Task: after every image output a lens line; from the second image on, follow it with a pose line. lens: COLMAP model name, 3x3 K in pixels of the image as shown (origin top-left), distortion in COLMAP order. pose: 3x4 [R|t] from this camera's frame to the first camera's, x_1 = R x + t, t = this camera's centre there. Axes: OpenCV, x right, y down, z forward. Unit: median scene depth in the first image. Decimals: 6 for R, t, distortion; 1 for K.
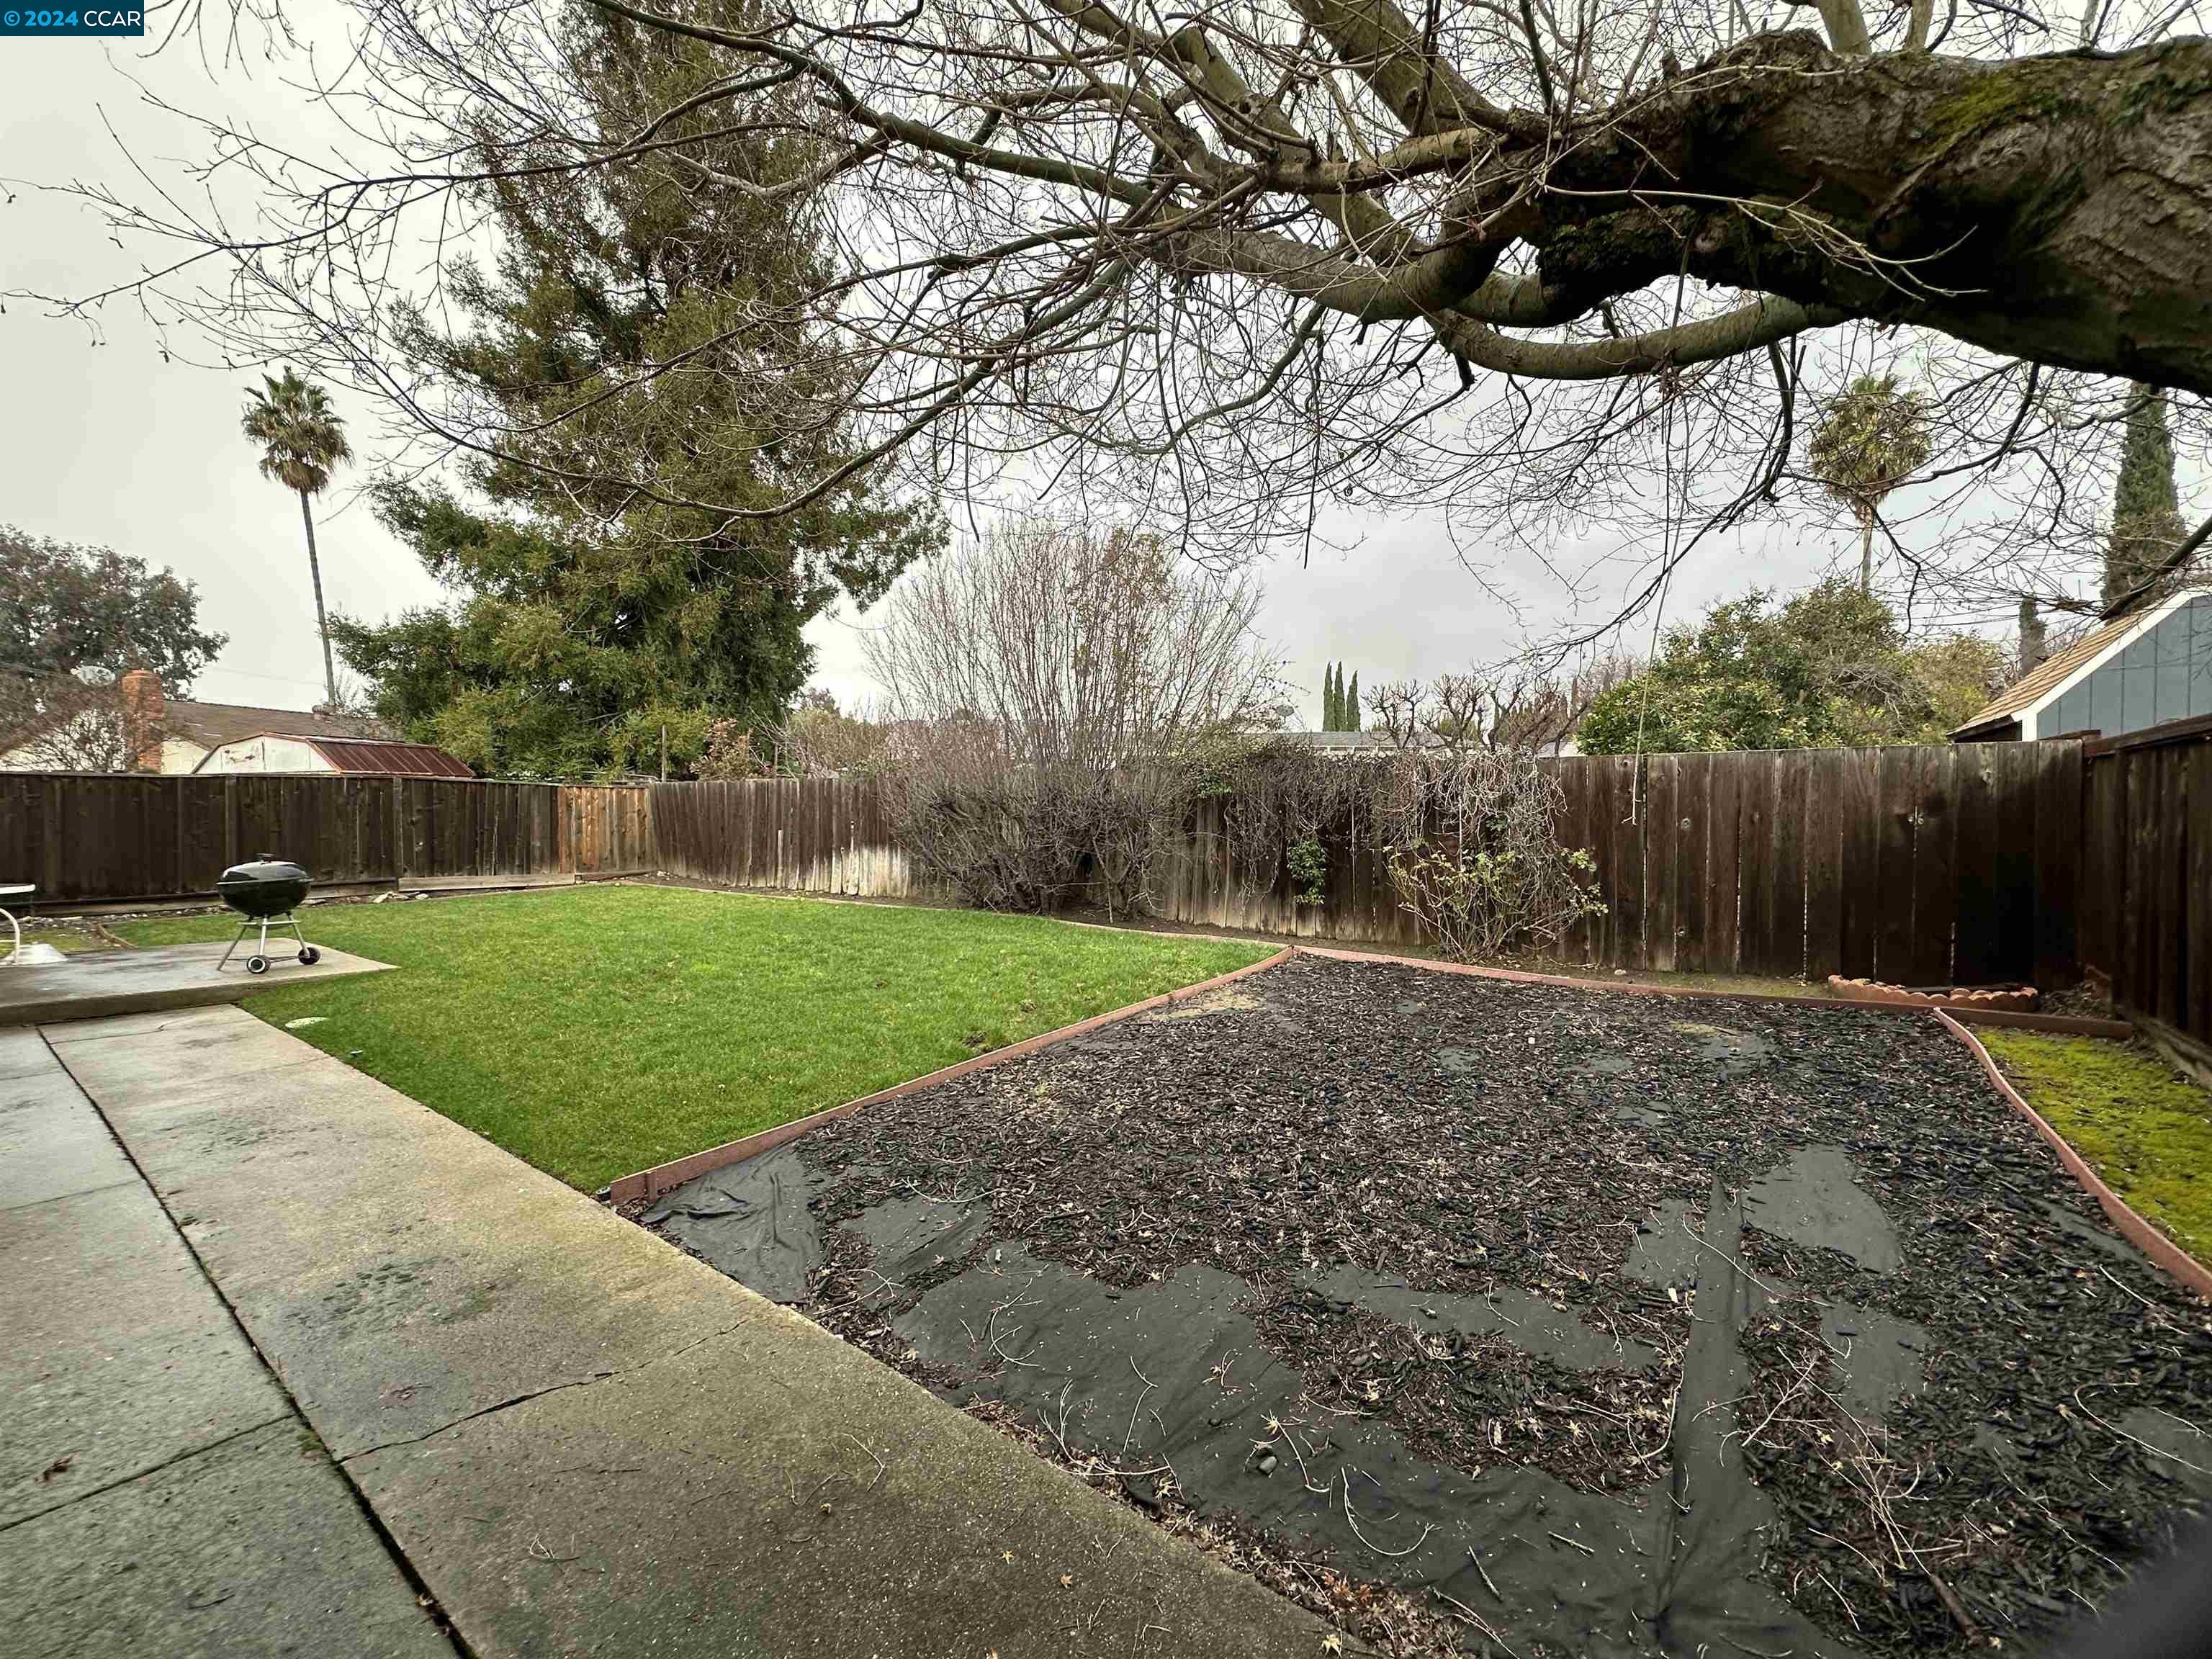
lens RADIAL K [[877.6, 0, 1103.7], [0, 877.6, 827.9], [0, 0, 1]] dist [-0.005342, 0.001010]
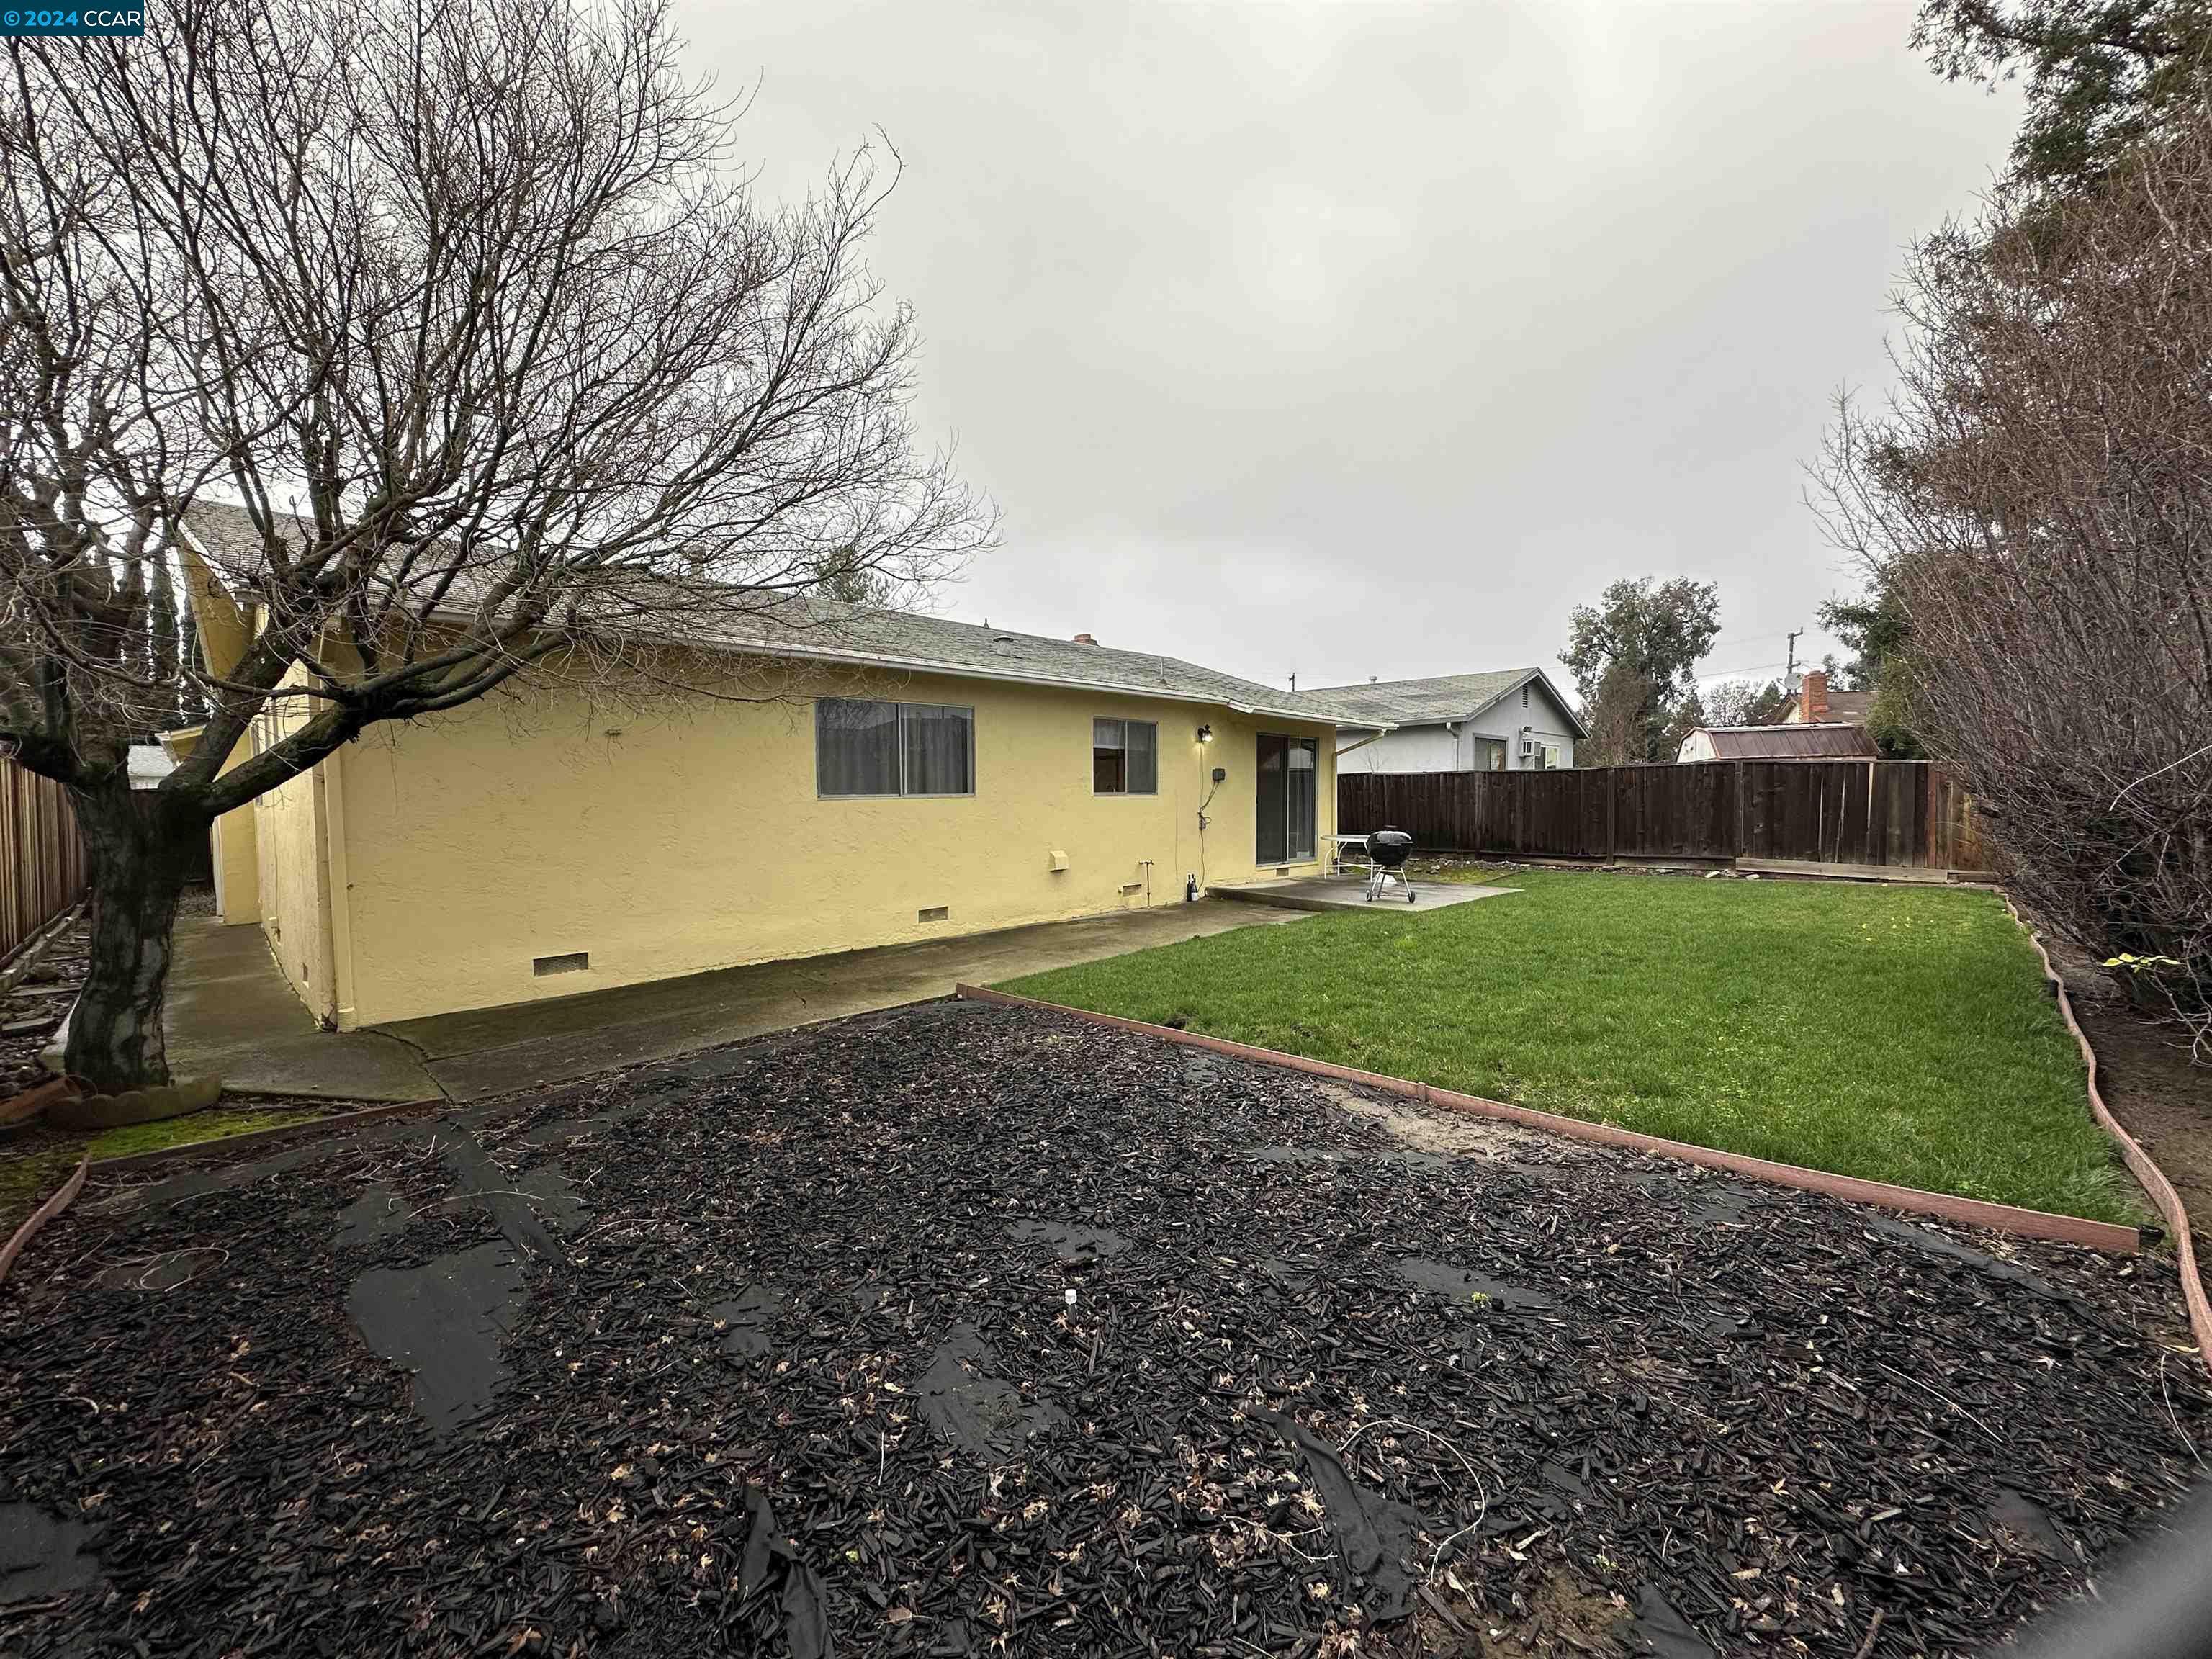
lens RADIAL K [[877.6, 0, 1101.5], [0, 877.6, 823.5], [0, 0, 1]] dist [-0.005342, 0.001010]
pose [[-0.146584, 0.038872, -0.988434, 0.352955], [-0.009778, 0.999122, 0.040743, -0.019255], [0.989150, 0.015637, -0.146075, 0.397997]]
